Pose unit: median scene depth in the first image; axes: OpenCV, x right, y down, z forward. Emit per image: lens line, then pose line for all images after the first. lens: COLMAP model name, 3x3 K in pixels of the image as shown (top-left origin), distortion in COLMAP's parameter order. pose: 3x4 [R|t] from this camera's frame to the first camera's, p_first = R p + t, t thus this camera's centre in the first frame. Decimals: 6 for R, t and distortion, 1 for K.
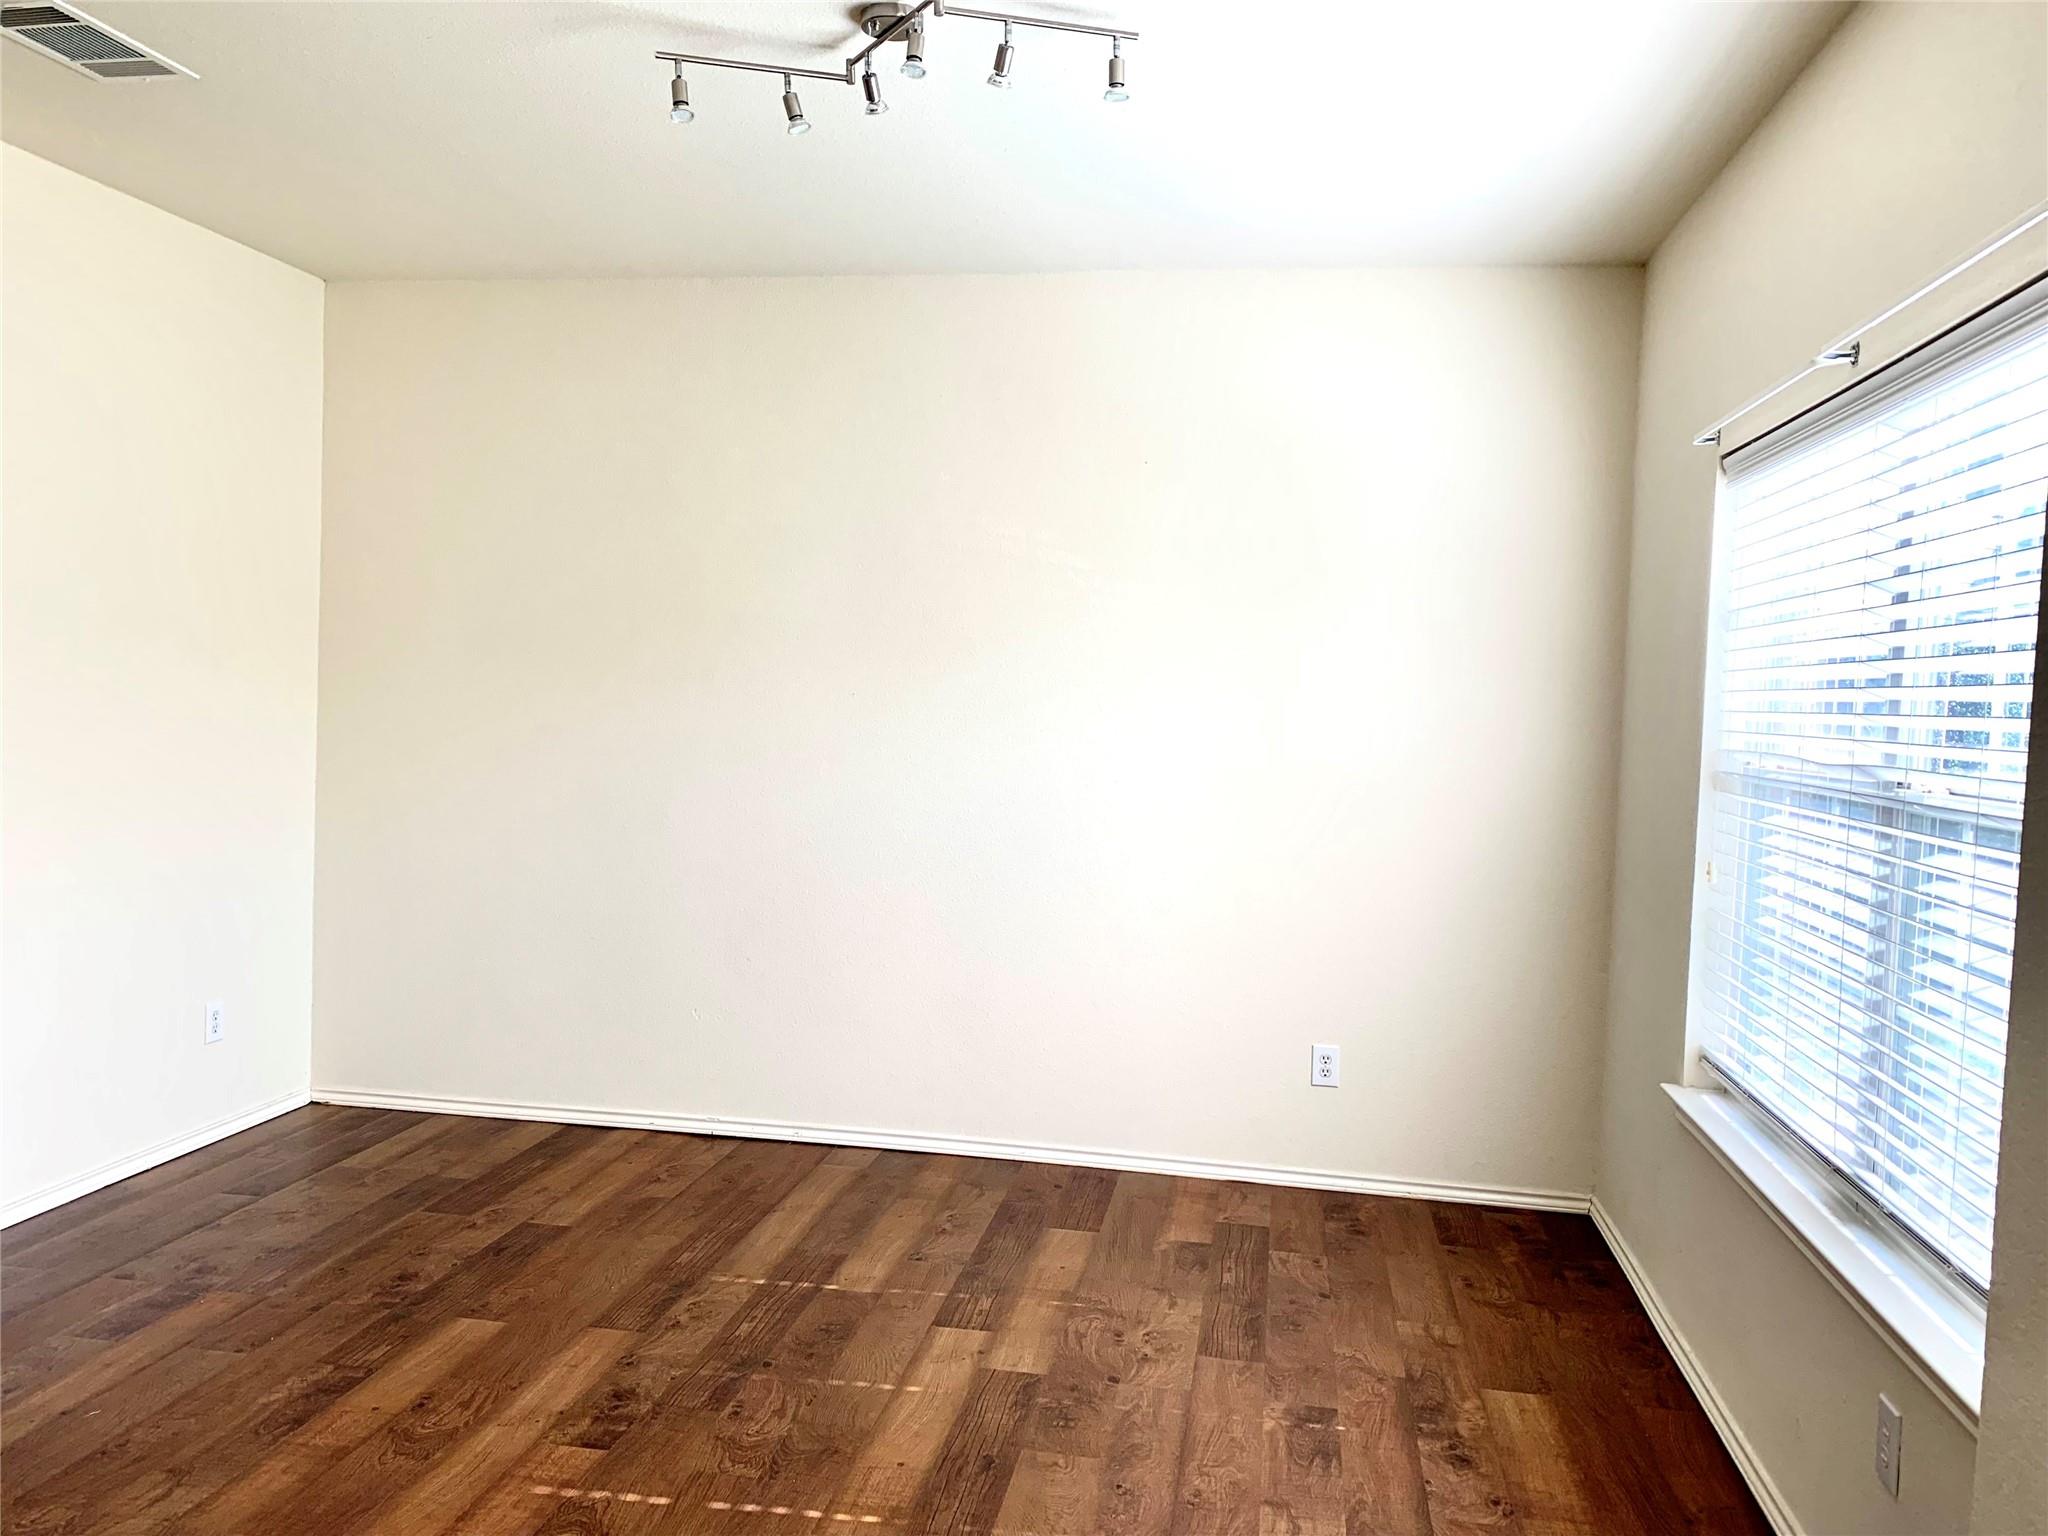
lens RADIAL K [[1566.5, 0, 1024.3], [0, 1566.5, 760.1], [0, 0, 1]] dist [0.036591, -0.034867]
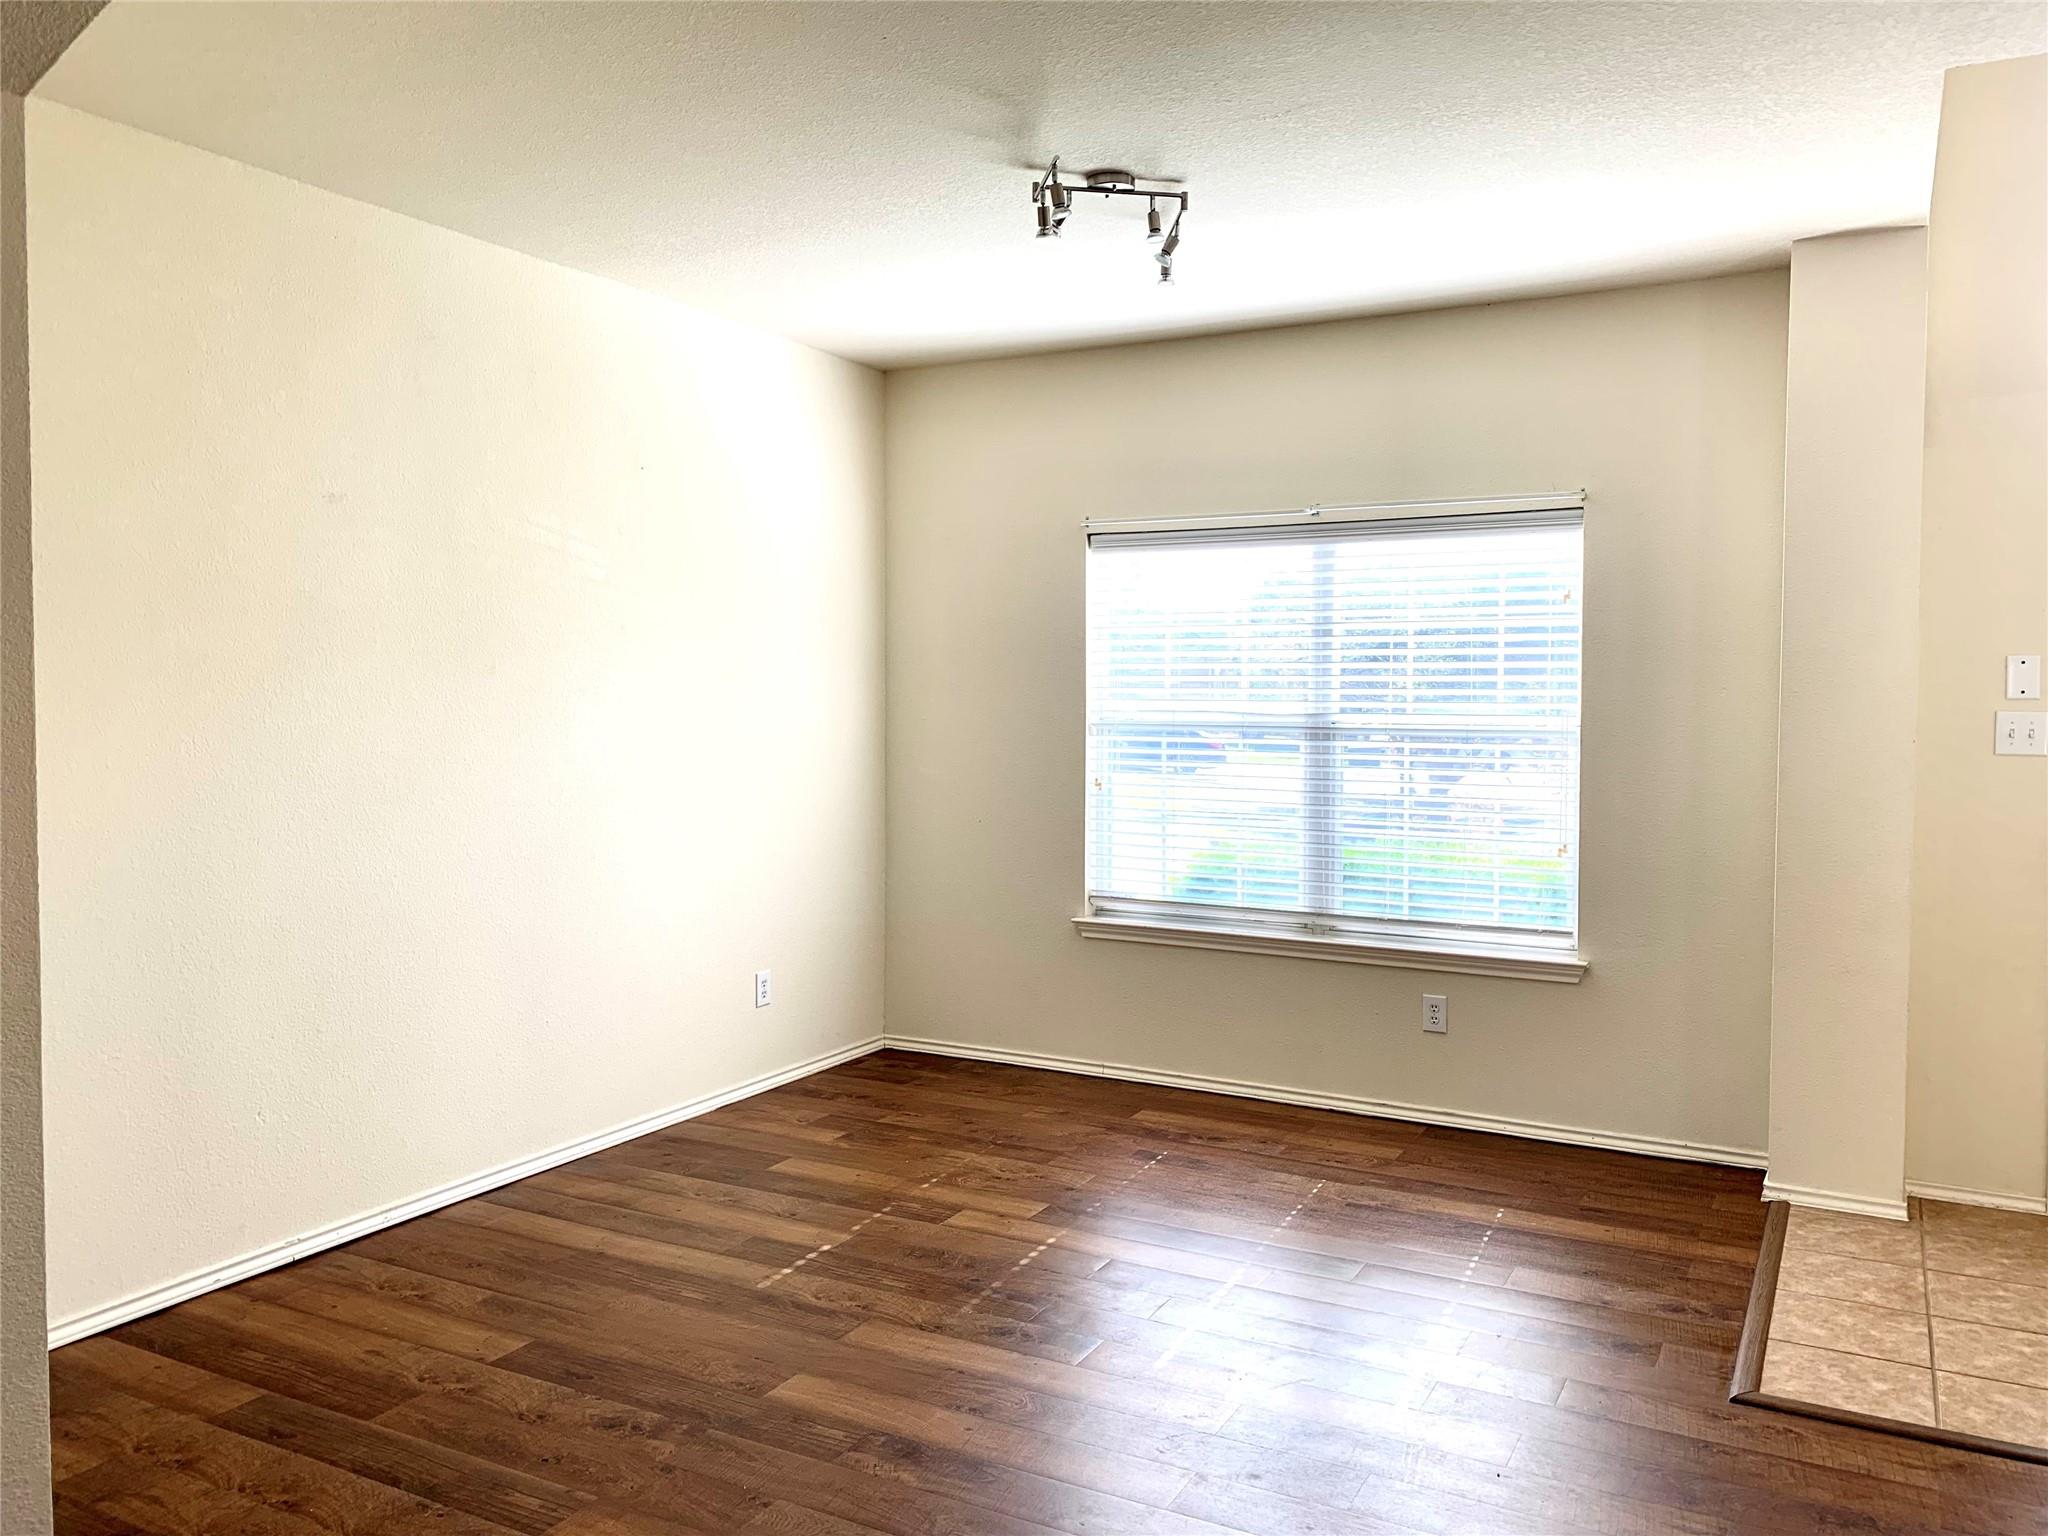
lens RADIAL K [[1566.5, 0, 1014.8], [0, 1566.5, 762.8], [0, 0, 1]] dist [0.036591, -0.034867]
pose [[0.323604, -0.081651, 0.942663, -1.086688], [0.047466, 0.996416, 0.070013, -0.066955], [-0.945001, 0.022088, 0.326319, 0.526145]]
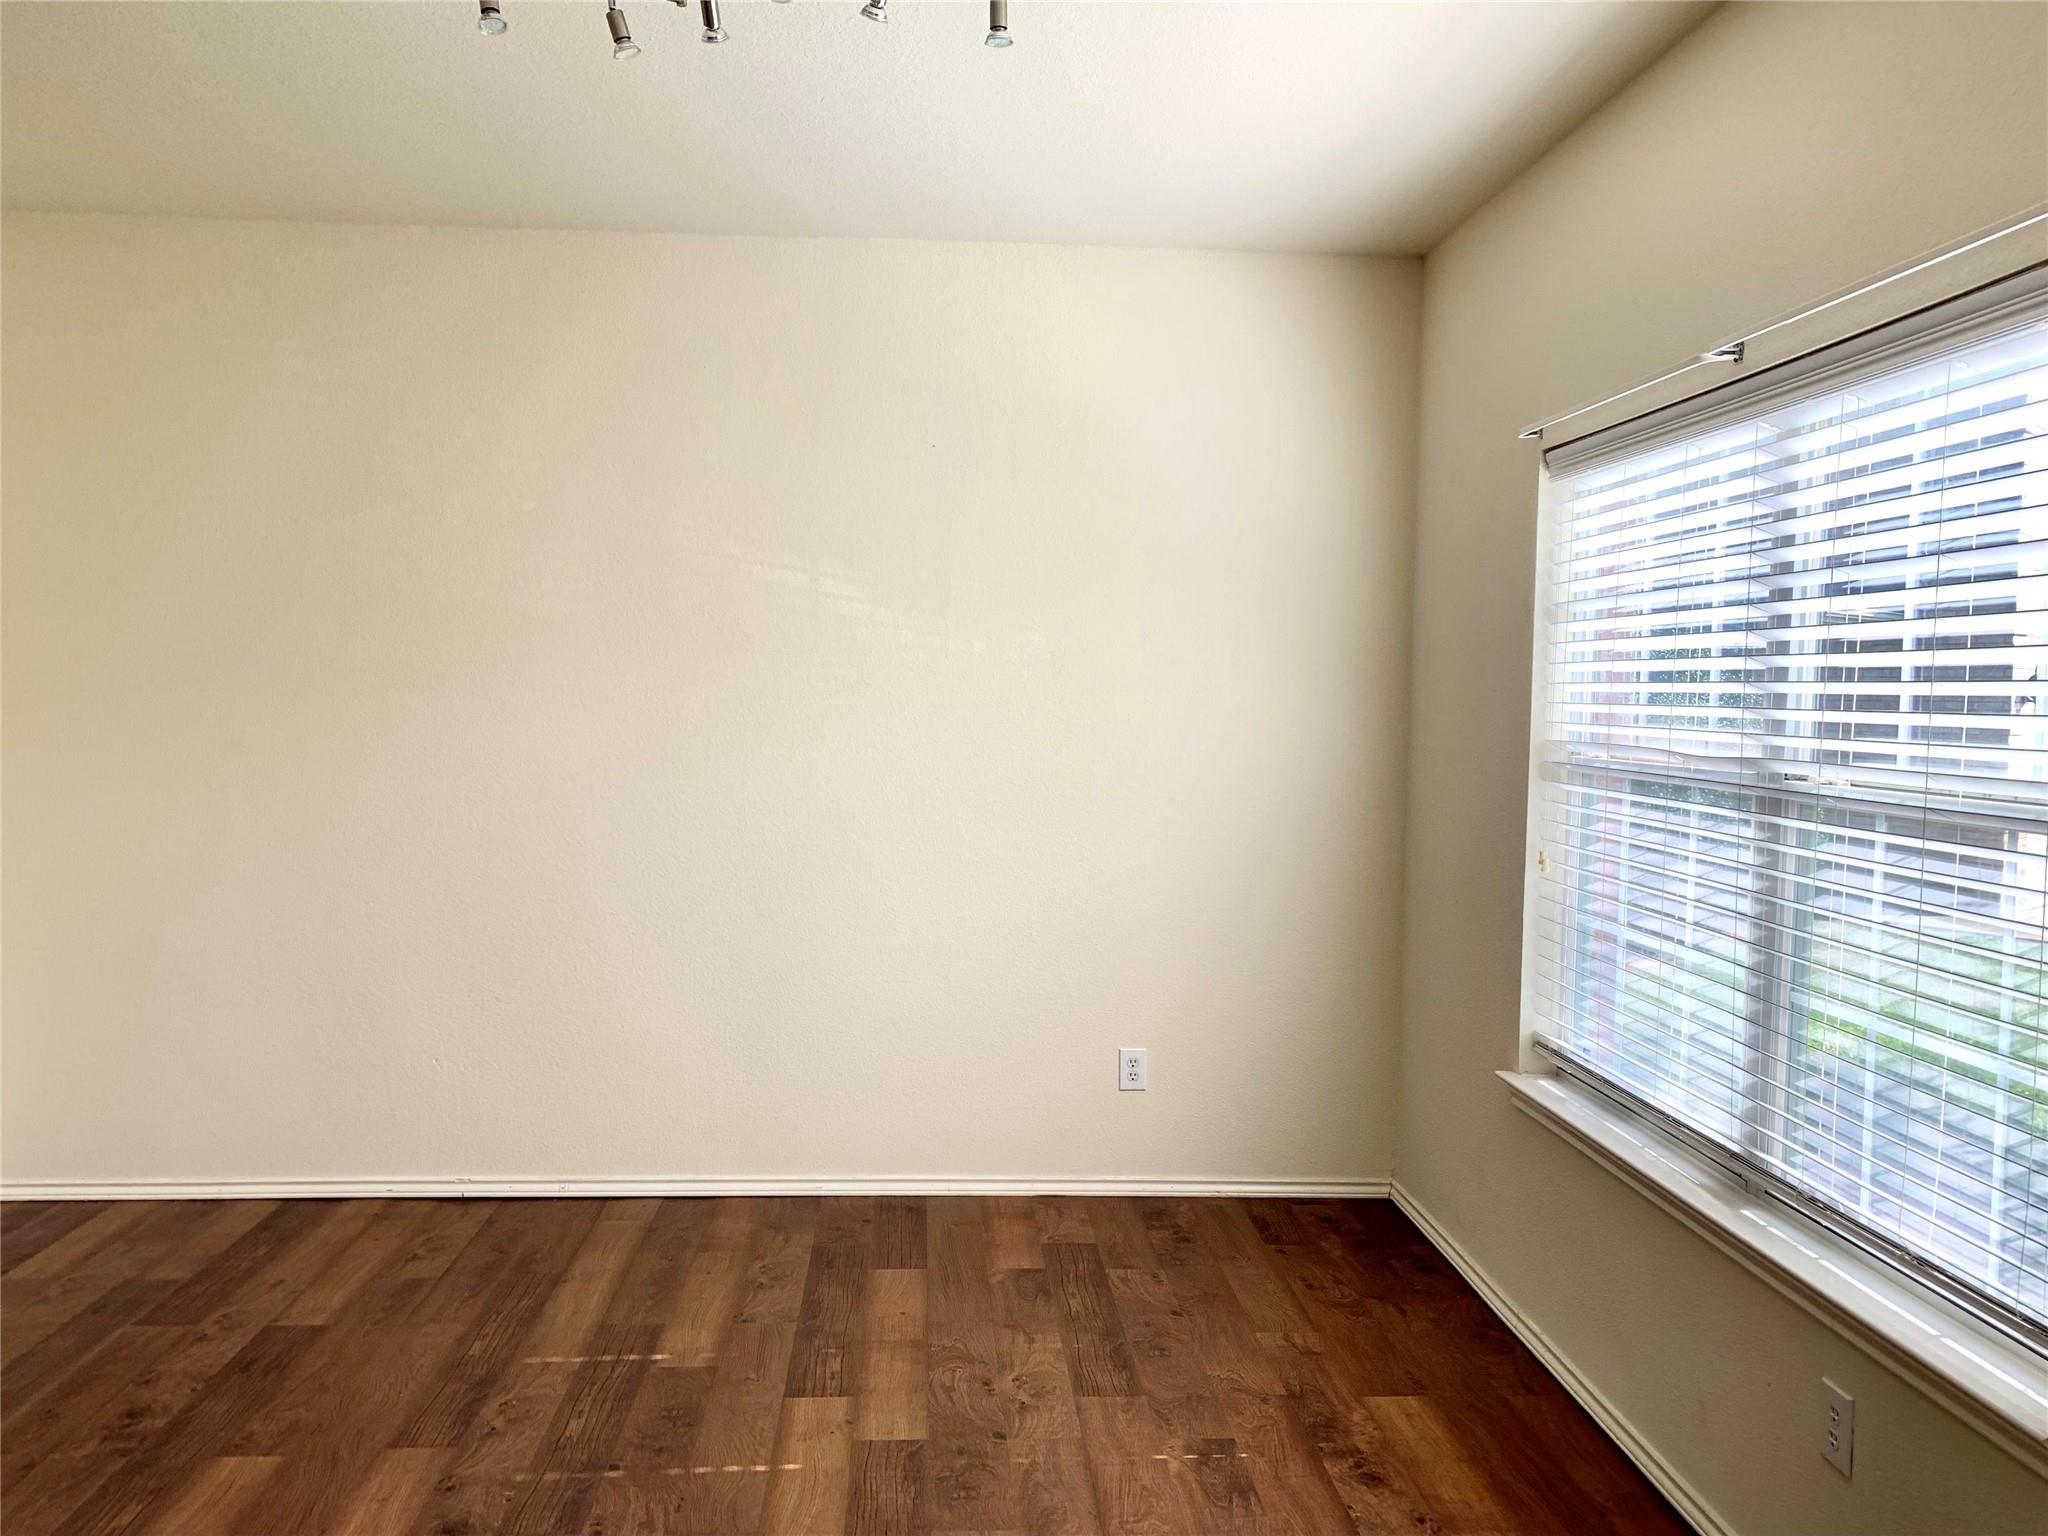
lens RADIAL K [[1566.5, 0, 1012.9], [0, 1566.5, 777.1], [0, 0, 1]] dist [0.036591, -0.034867]
pose [[0.974014, -0.031759, 0.224249, -0.118077], [0.027415, 0.999372, 0.022458, -0.014904], [-0.224821, -0.015727, 0.974273, 0.085692]]
